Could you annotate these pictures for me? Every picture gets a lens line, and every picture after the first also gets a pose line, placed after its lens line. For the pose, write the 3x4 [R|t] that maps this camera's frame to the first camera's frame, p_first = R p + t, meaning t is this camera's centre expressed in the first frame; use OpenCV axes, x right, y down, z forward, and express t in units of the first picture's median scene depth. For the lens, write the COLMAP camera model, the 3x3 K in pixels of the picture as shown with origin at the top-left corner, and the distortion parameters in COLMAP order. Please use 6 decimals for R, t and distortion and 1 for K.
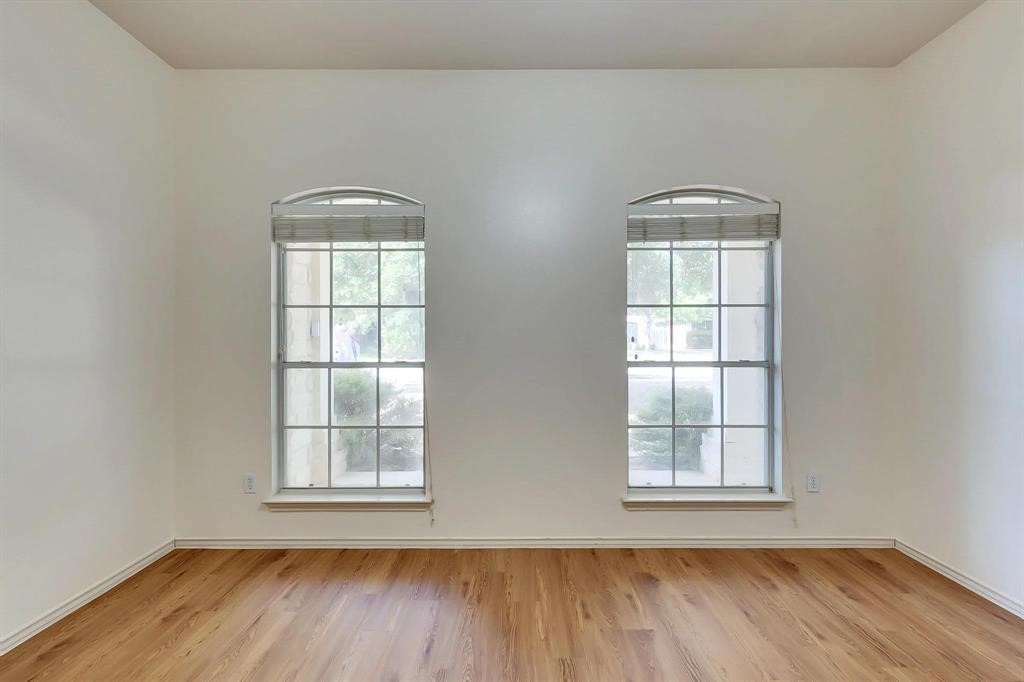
lens RADIAL K [[470.4, 0, 509.3], [0, 470.4, 338.2], [0, 0, 1]] dist [0.003161, 0.000533]
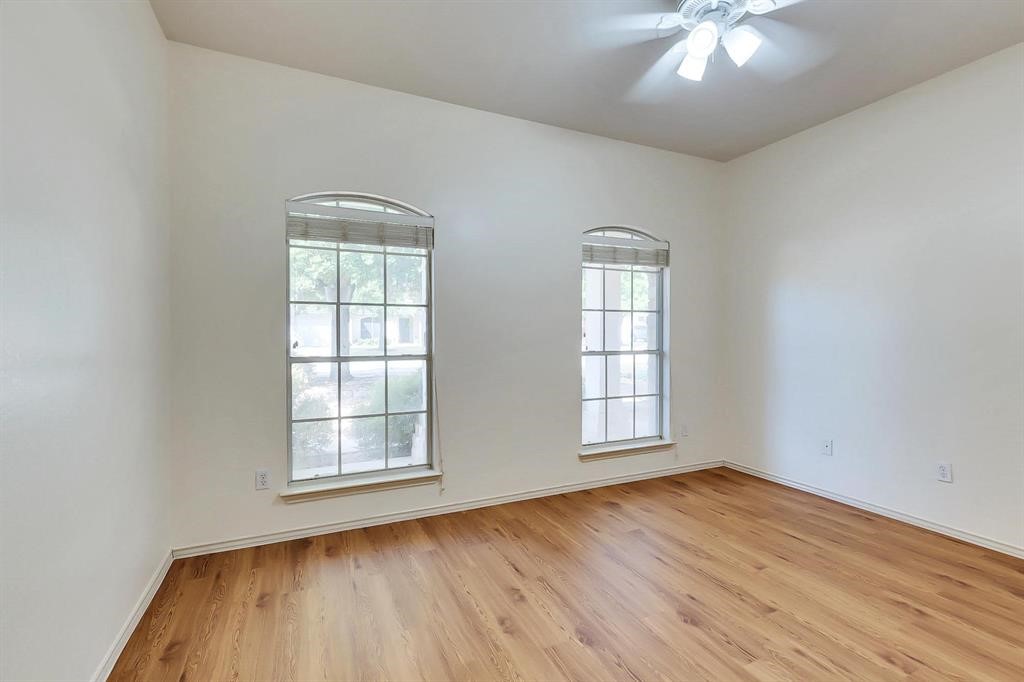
lens RADIAL K [[470.4, 0, 507.6], [0, 470.4, 337.8], [0, 0, 1]] dist [0.003161, 0.000533]
pose [[0.903316, -0.002091, 0.428970, -0.515247], [-0.001264, 0.999971, 0.007536, 0.001144], [-0.428974, -0.007350, 0.903287, -0.120085]]
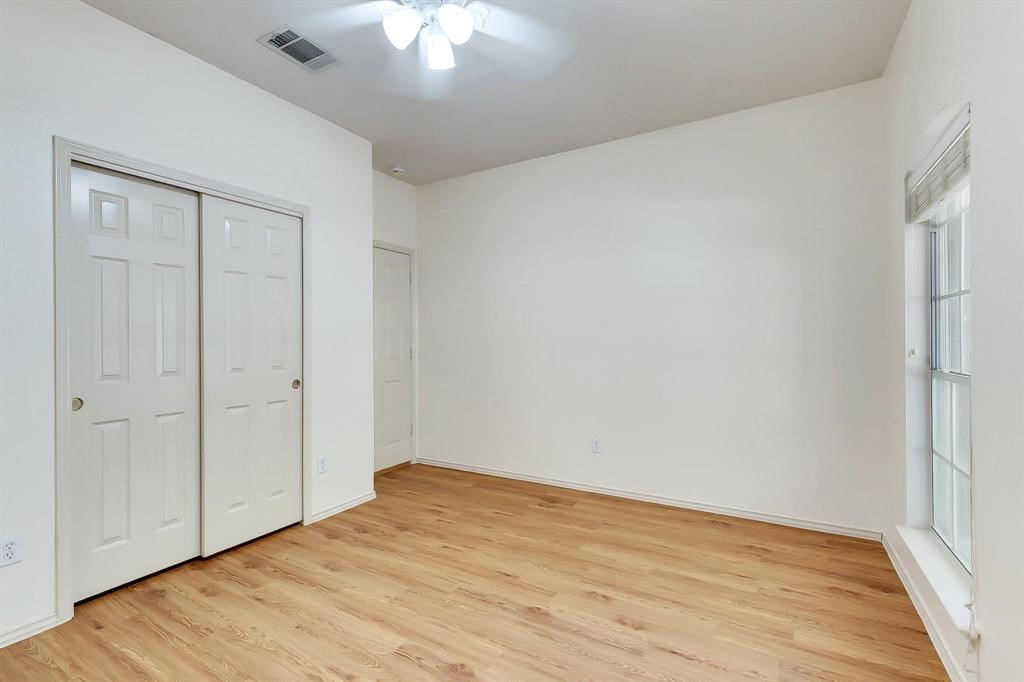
lens RADIAL K [[470.4, 0, 513.6], [0, 470.4, 337.9], [0, 0, 1]] dist [0.003161, 0.000533]
pose [[-0.489096, 0.009416, -0.872179, 0.587094], [0.003653, 0.999955, 0.008746, -0.012191], [0.872222, 0.001092, -0.489108, 0.807221]]
